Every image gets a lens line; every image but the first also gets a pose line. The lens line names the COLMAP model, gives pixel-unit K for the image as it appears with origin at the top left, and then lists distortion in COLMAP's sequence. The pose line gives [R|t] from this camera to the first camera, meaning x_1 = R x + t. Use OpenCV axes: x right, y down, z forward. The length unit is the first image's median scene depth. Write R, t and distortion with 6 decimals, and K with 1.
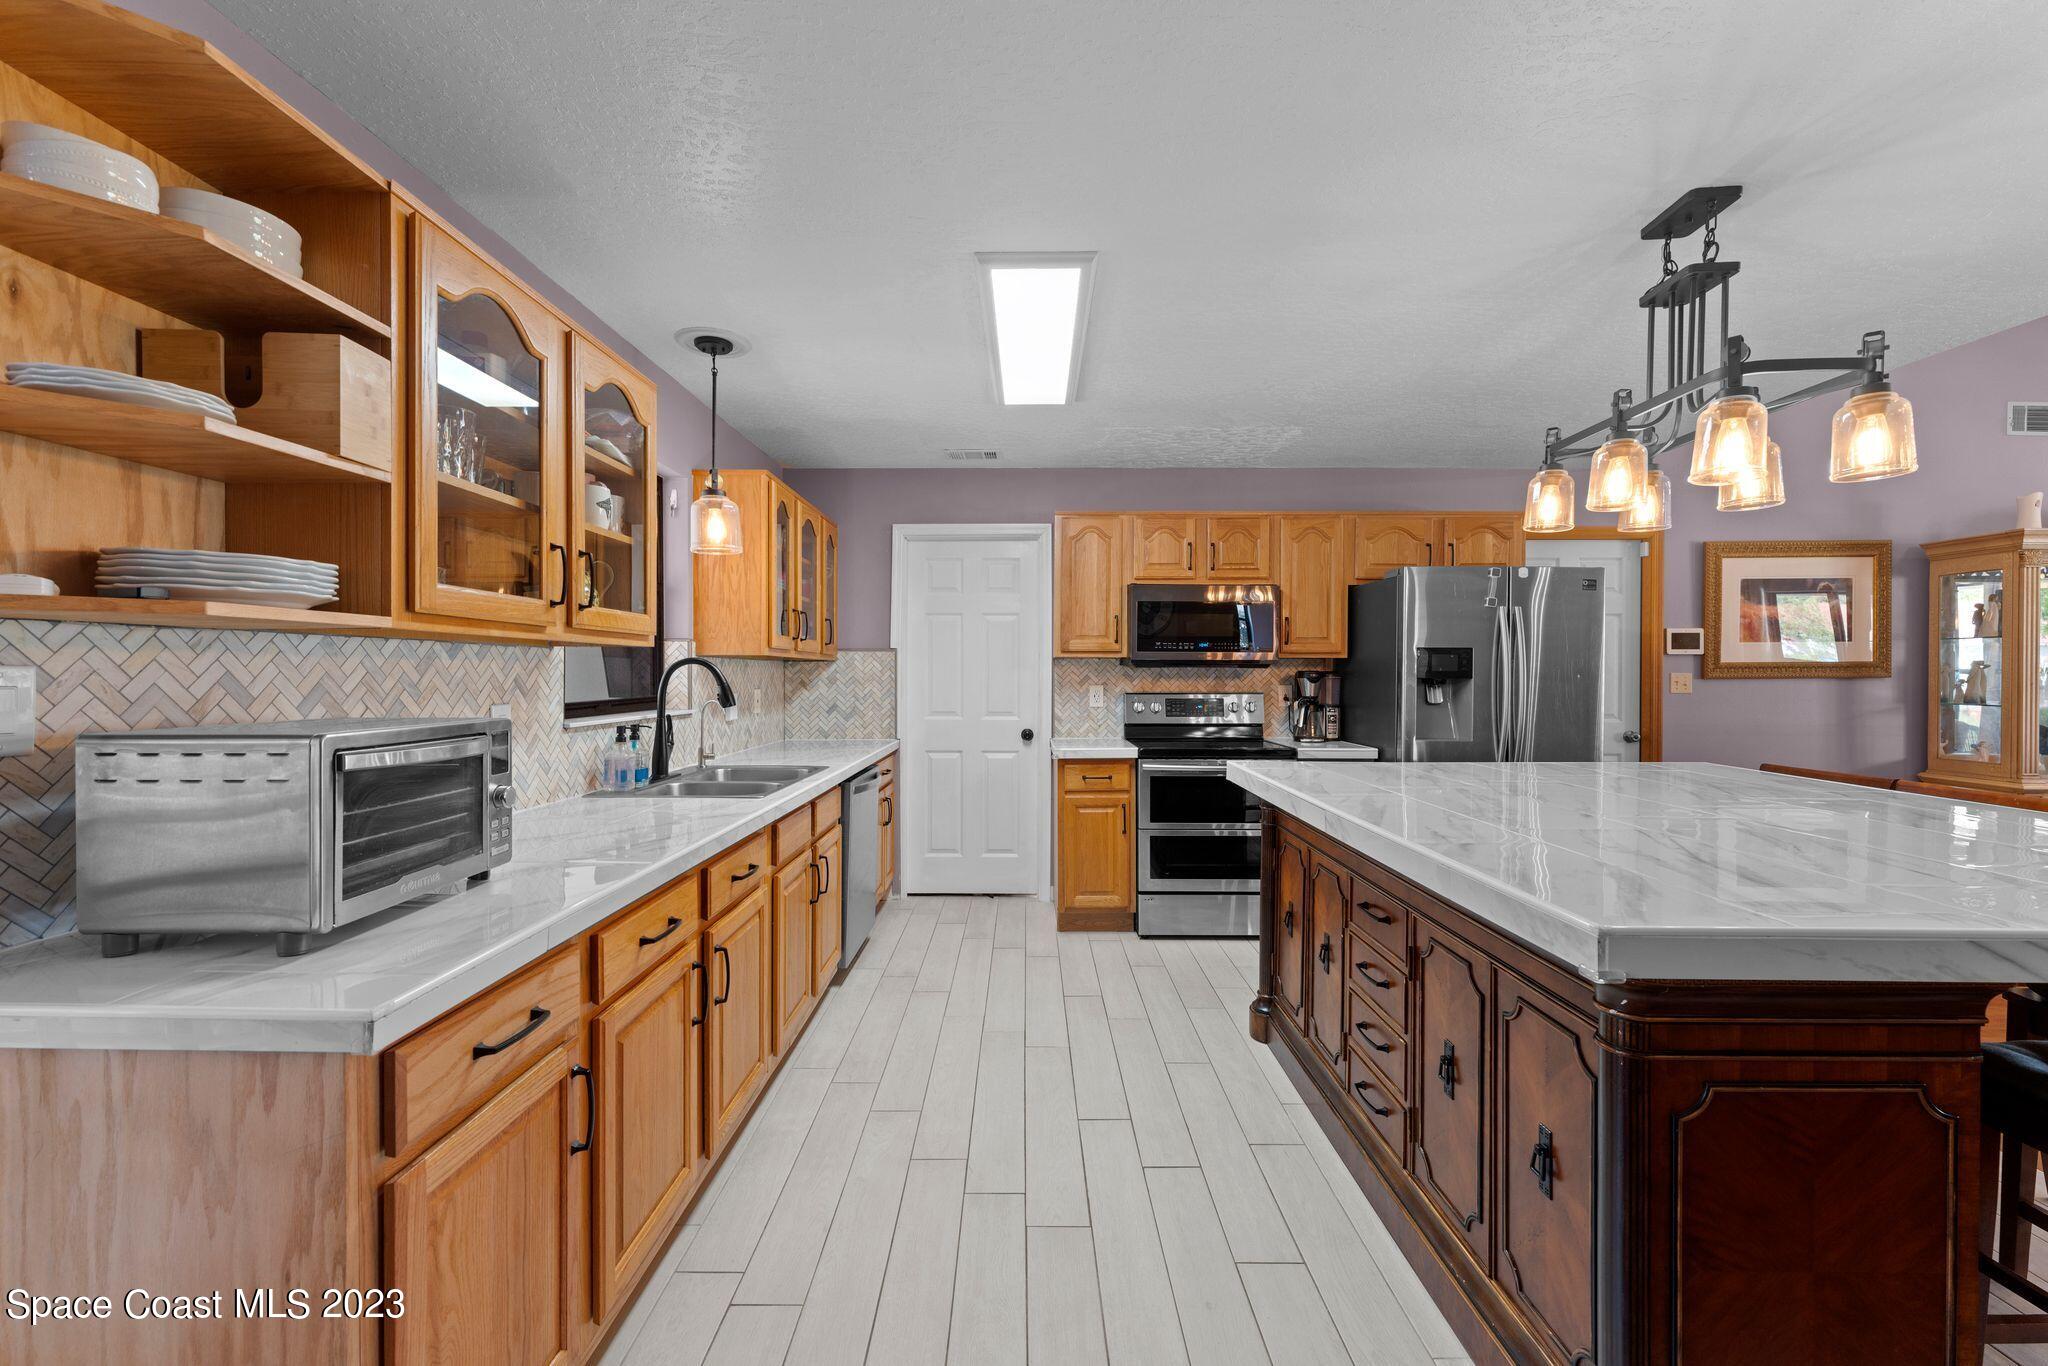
lens RADIAL K [[824.1, 0, 1016.1], [0, 824.1, 681.7], [0, 0, 1]] dist [0.002580, 0.000228]
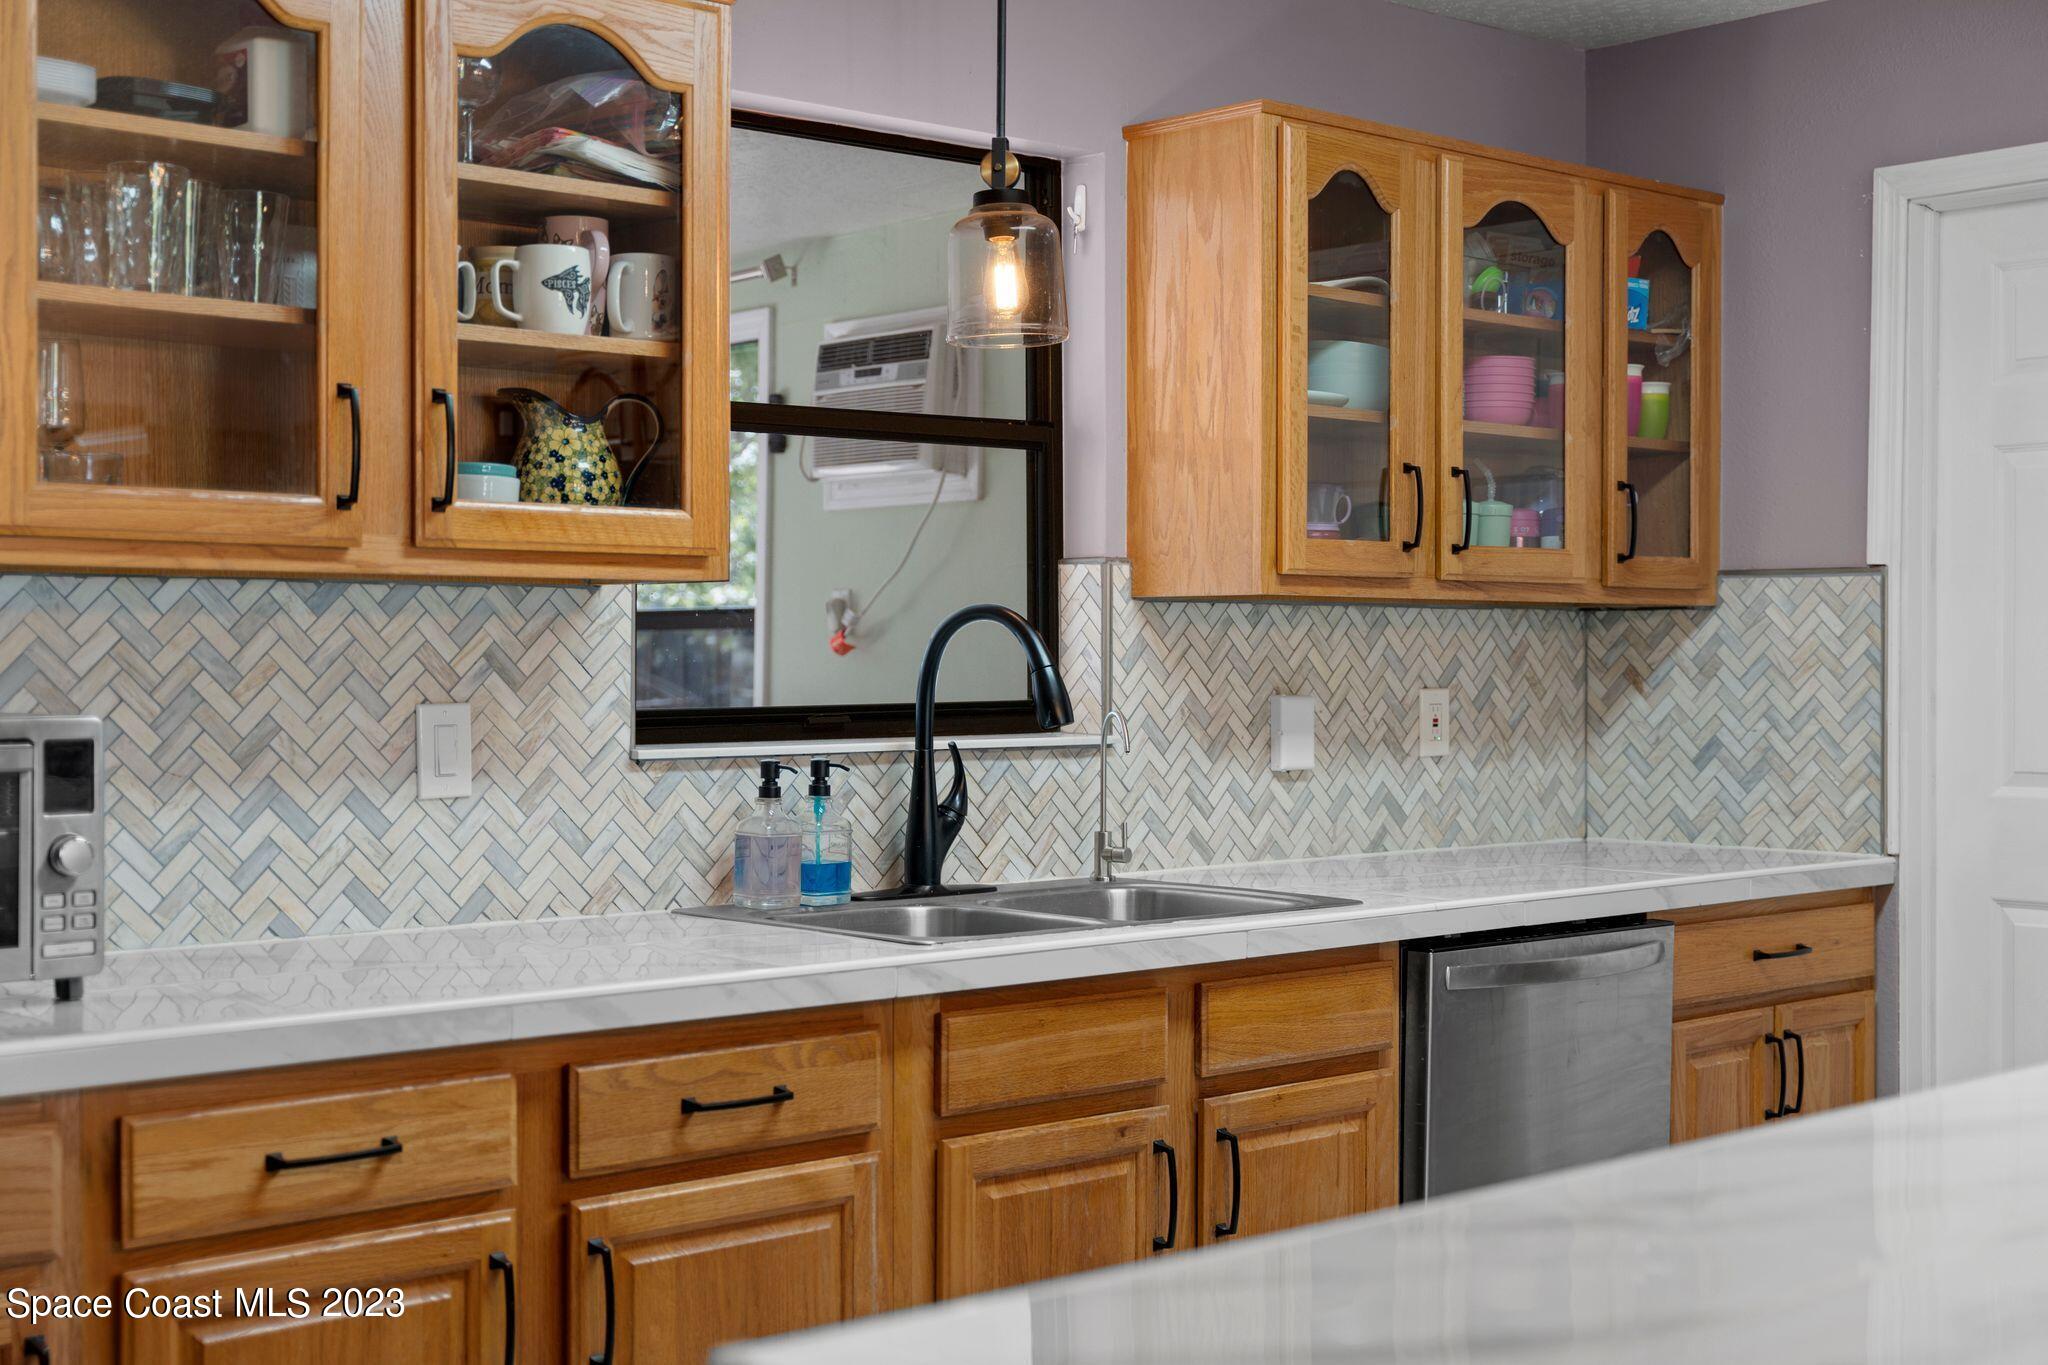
lens RADIAL K [[2639.5, 0, 1020.7], [0, 2639.5, 665.5], [0, 0, 1]] dist [0.019582, 0.000000]
pose [[0.681720, 0.002186, -0.731610, 0.451445], [-0.007076, 0.999968, -0.003606, 0.004587], [0.731579, 0.007635, 0.681714, 0.095371]]
